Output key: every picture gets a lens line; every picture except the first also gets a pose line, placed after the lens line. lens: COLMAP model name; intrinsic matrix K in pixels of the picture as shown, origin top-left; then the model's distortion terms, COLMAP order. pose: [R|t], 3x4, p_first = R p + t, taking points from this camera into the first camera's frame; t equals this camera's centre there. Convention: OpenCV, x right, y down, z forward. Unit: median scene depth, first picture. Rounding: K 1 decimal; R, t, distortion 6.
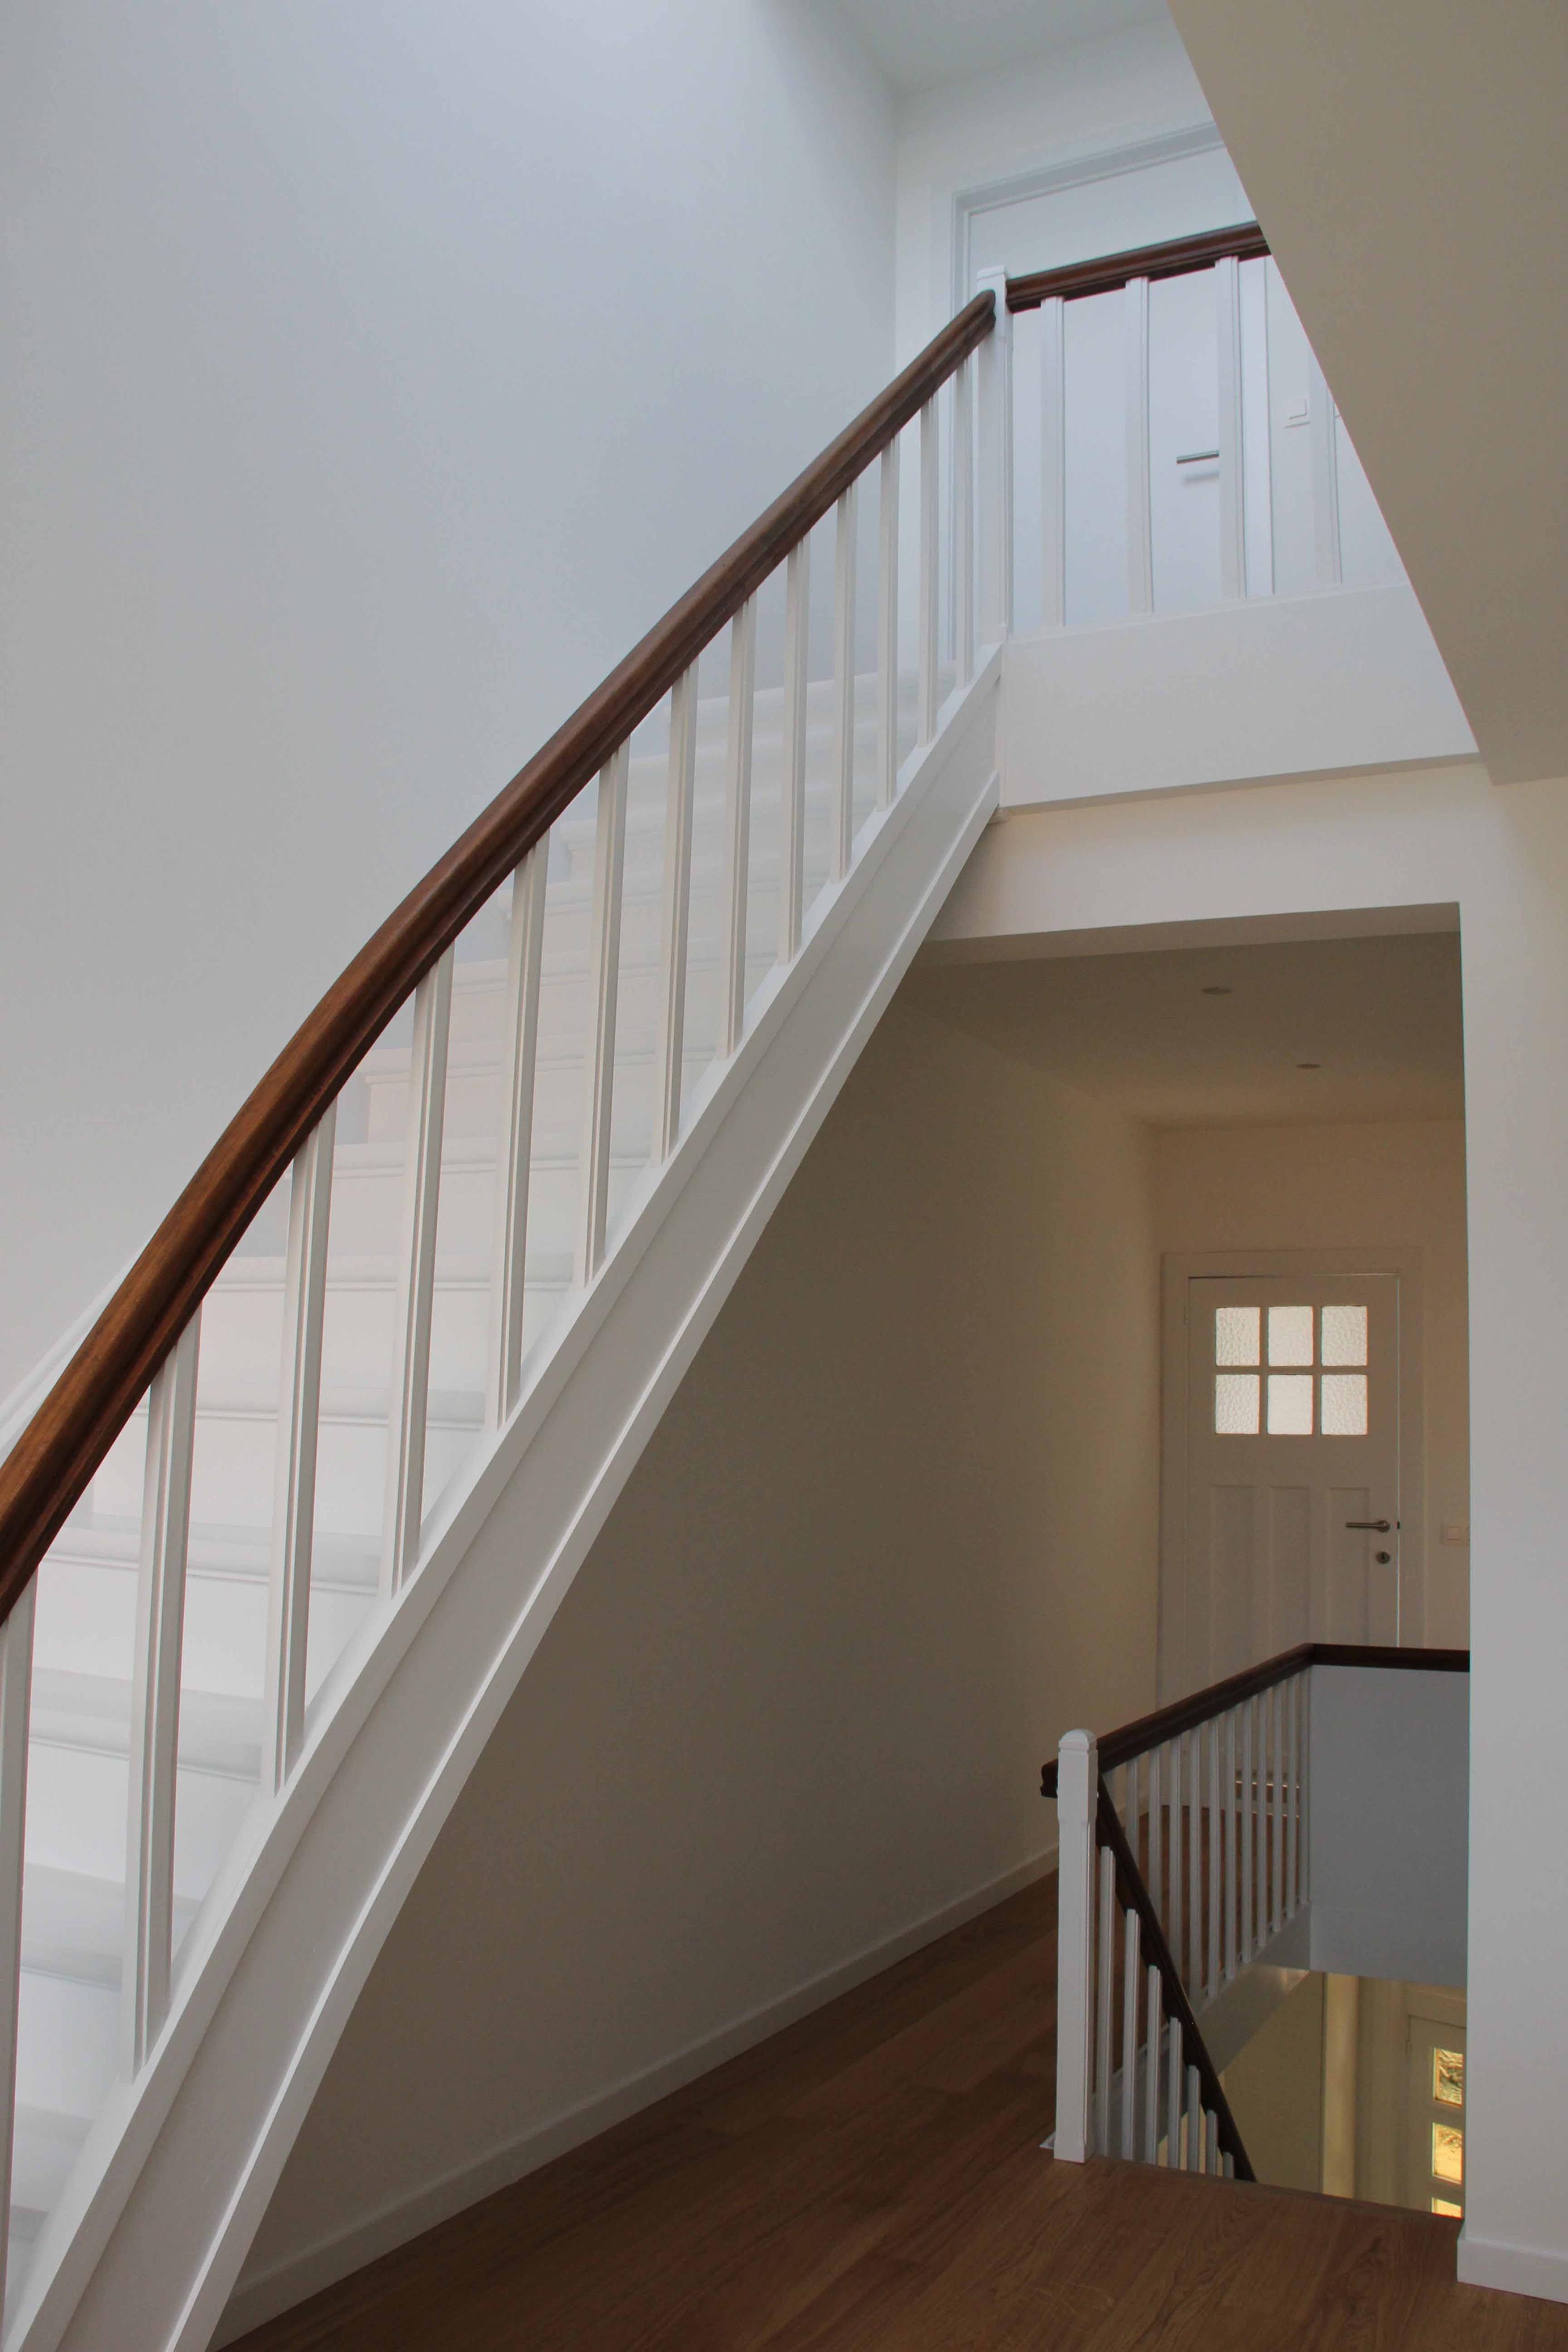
lens RADIAL K [[1983.2, 0, 781.1], [0, 1983.2, 1225.9], [0, 0, 1]] dist [-0.207362, 0.182094]
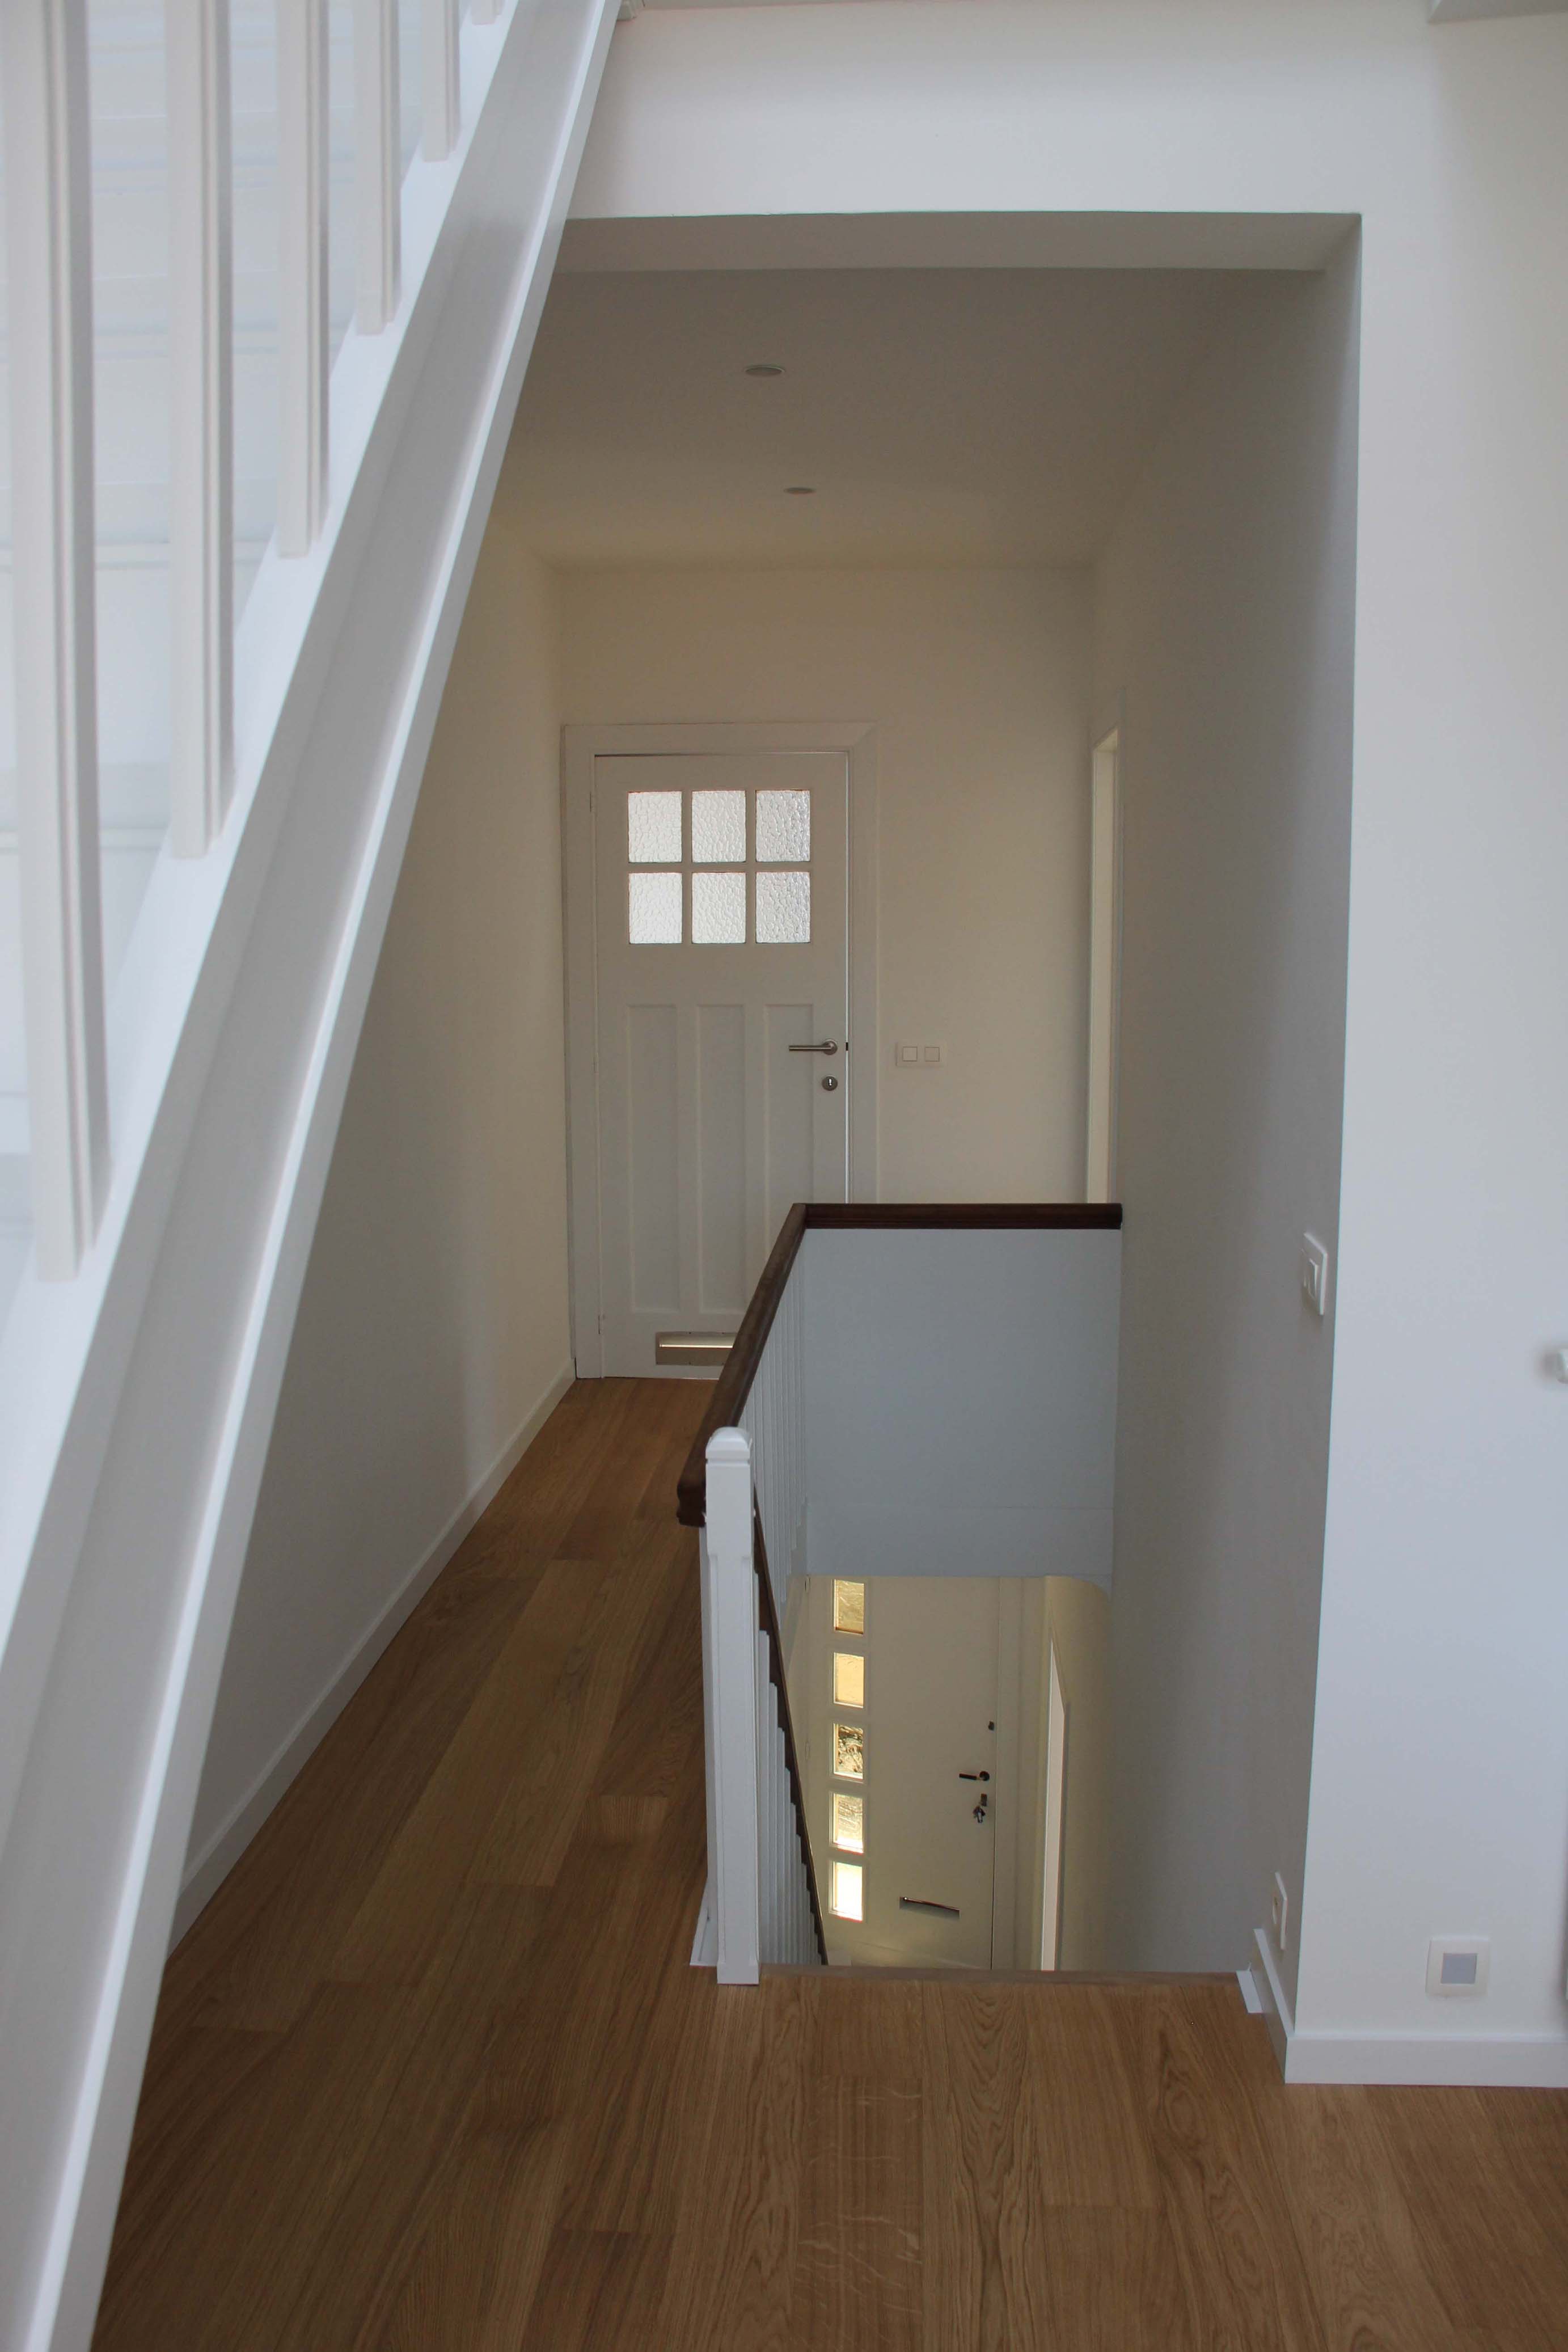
lens RADIAL K [[1983.2, 0, 781.1], [0, 1983.2, 1225.9], [0, 0, 1]] dist [-0.207362, 0.182094]
pose [[0.921695, -0.086571, 0.378131, -0.049857], [-0.016753, 0.964987, 0.261762, 0.000480], [-0.387553, -0.247600, 0.887974, 0.201151]]
